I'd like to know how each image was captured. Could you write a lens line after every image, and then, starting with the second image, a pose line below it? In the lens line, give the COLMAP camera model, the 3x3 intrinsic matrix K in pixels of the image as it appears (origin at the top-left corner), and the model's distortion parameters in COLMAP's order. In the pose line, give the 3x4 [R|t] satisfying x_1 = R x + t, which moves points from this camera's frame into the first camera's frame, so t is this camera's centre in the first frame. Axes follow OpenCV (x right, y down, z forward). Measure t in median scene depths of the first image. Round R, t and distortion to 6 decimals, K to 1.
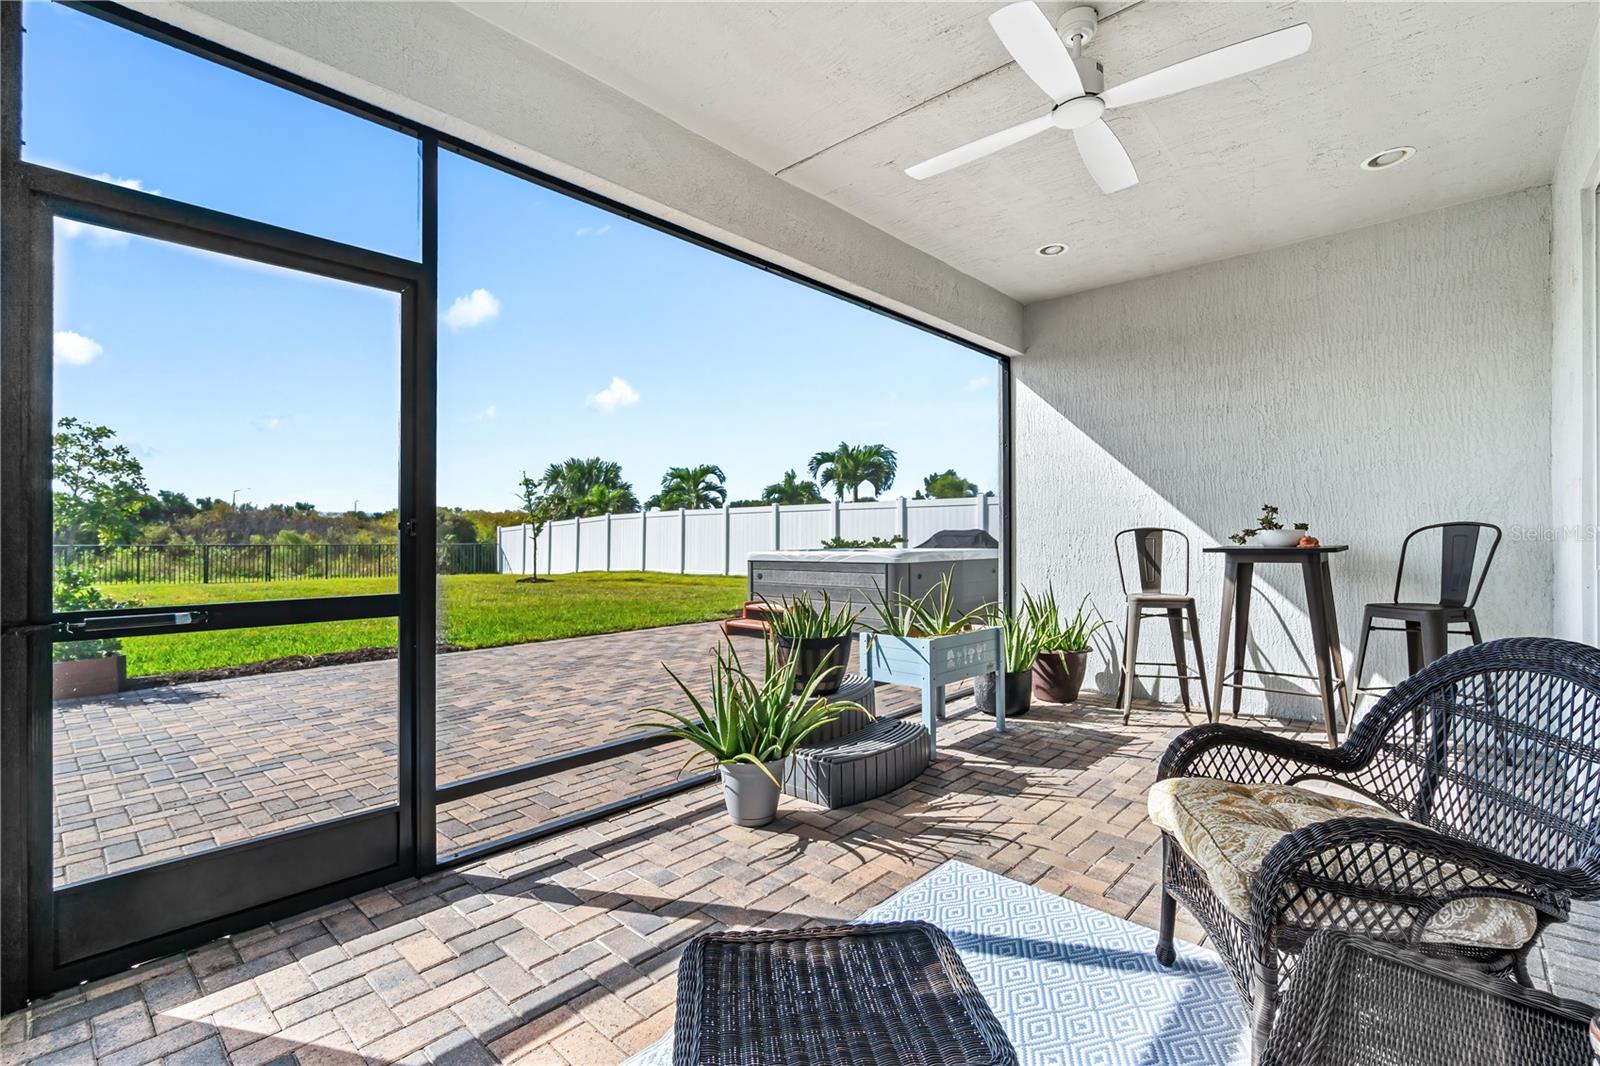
lens RADIAL K [[715.6, 0, 815.9], [0, 715.6, 536.3], [0, 0, 1]] dist [-0.002620, -0.000055]
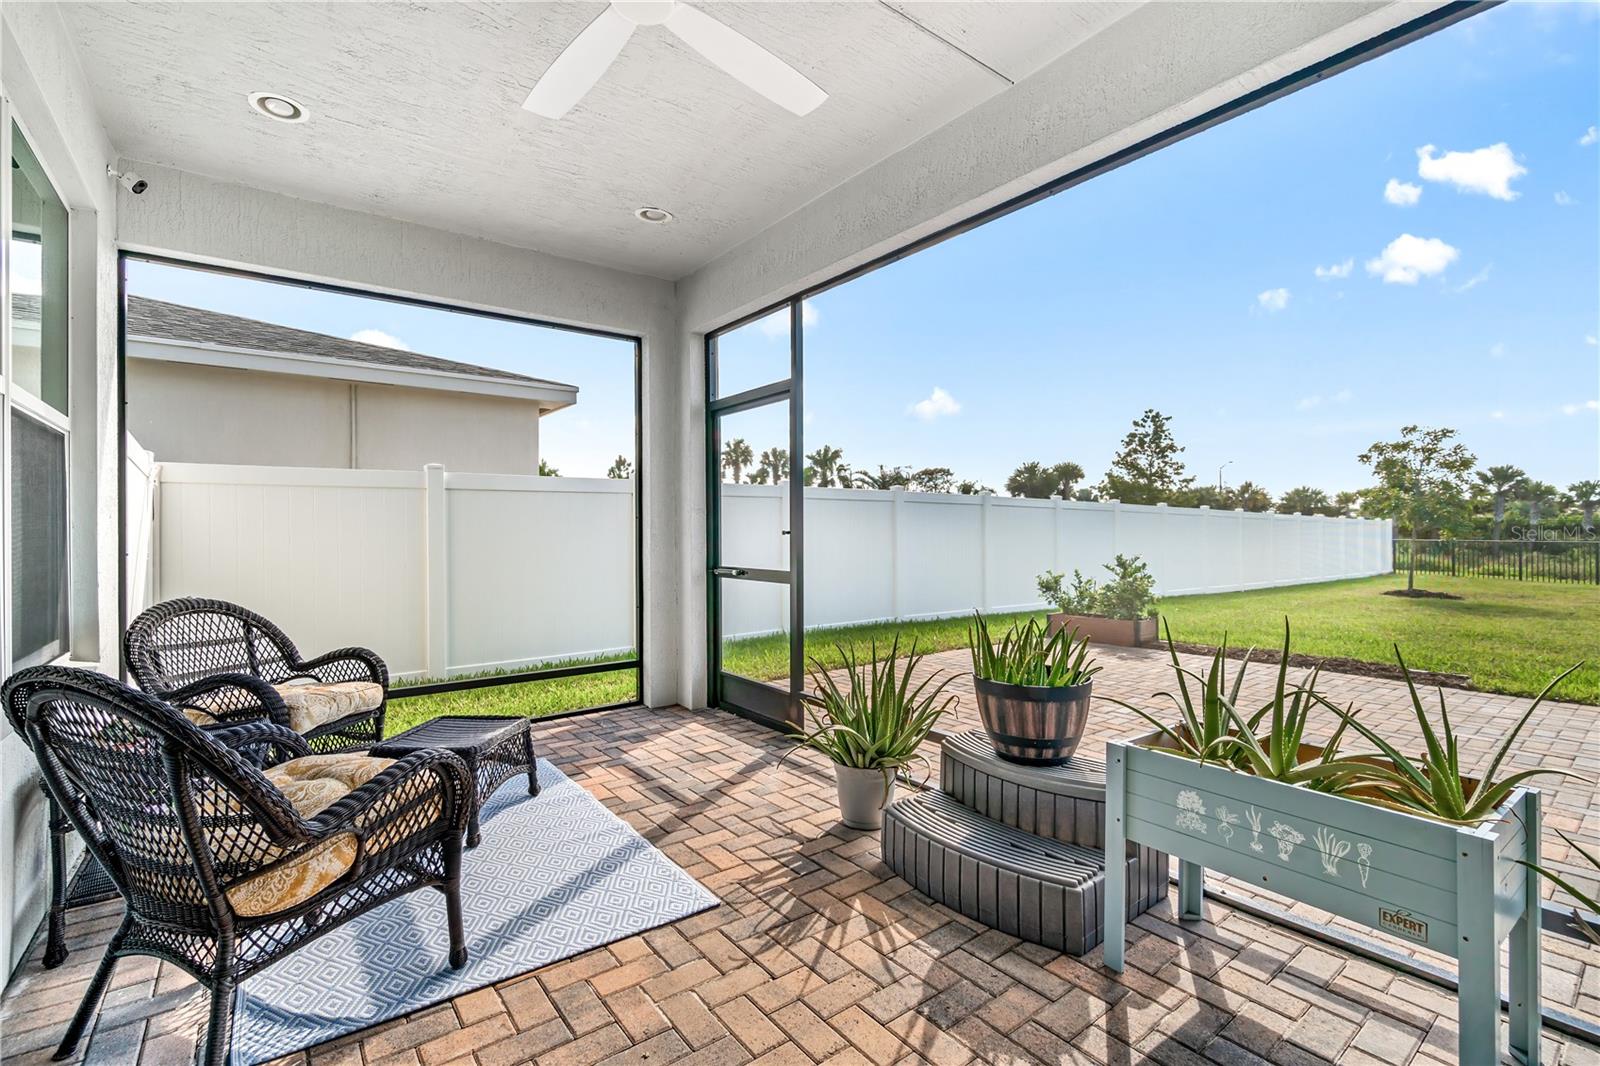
lens RADIAL K [[704.6, 0, 784.2], [0, 704.6, 543.5], [0, 0, 1]] dist [-0.001764, -0.000270]
pose [[-0.196143, 0.017312, -0.980422, 0.735978], [0.000857, 0.999847, 0.017484, -0.012095], [0.980575, 0.002589, -0.196128, 0.885237]]
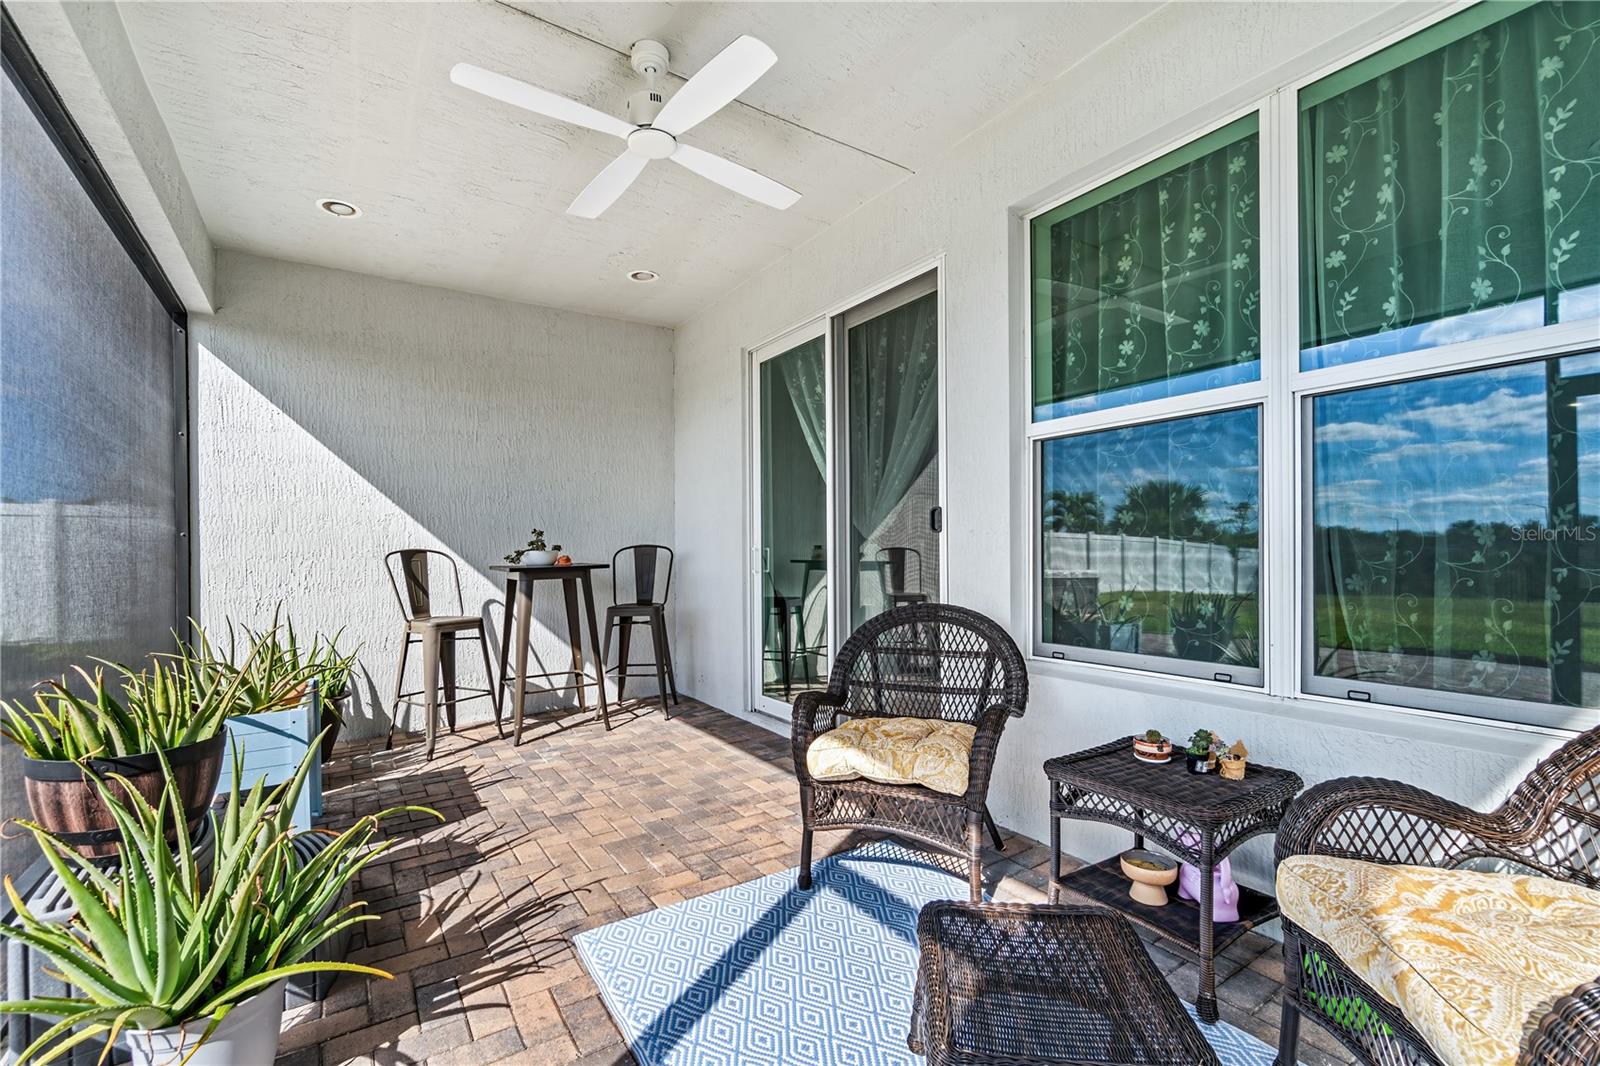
lens RADIAL K [[686.7, 0, 790.2], [0, 686.7, 563.0], [0, 0, 1]] dist [-0.000473, 0.000286]
pose [[0.252851, -0.020065, 0.967297, -0.374274], [0.014073, 0.999755, 0.017059, -0.003313], [-0.967403, 0.009300, 0.253072, 0.379663]]
